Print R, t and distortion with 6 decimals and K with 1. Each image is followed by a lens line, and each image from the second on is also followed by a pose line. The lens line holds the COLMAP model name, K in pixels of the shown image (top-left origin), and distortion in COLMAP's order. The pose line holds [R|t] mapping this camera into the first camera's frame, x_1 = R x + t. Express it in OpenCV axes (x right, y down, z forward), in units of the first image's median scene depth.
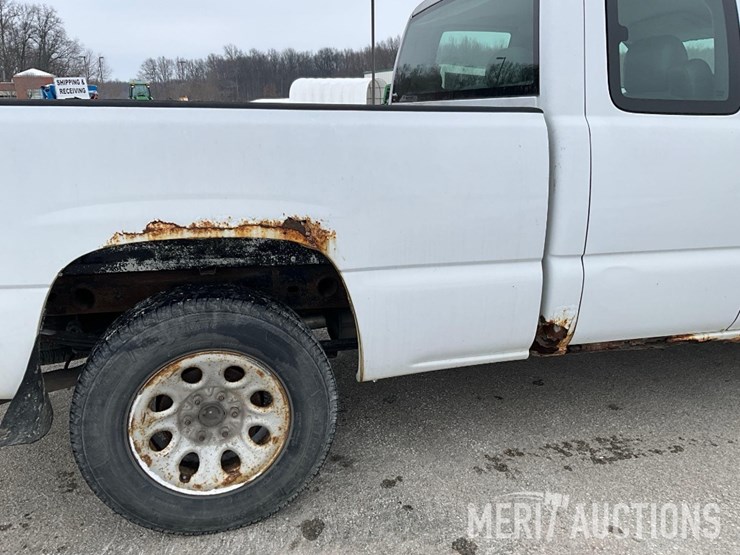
lens RADIAL K [[610.8, 0, 367.4], [0, 610.8, 278.5], [0, 0, 1]] dist [0.083357, -0.148566]
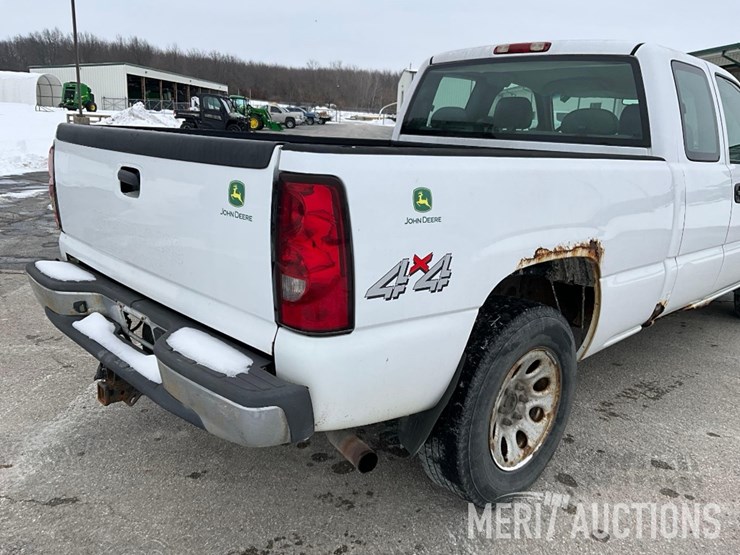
lens RADIAL K [[610.8, 0, 367.4], [0, 610.8, 278.5], [0, 0, 1]] dist [0.083357, -0.148566]
pose [[0.877574, -0.074650, 0.473594, -1.054600], [0.079733, 0.996772, 0.009370, -0.059648], [-0.472764, 0.029538, 0.880694, 0.051179]]
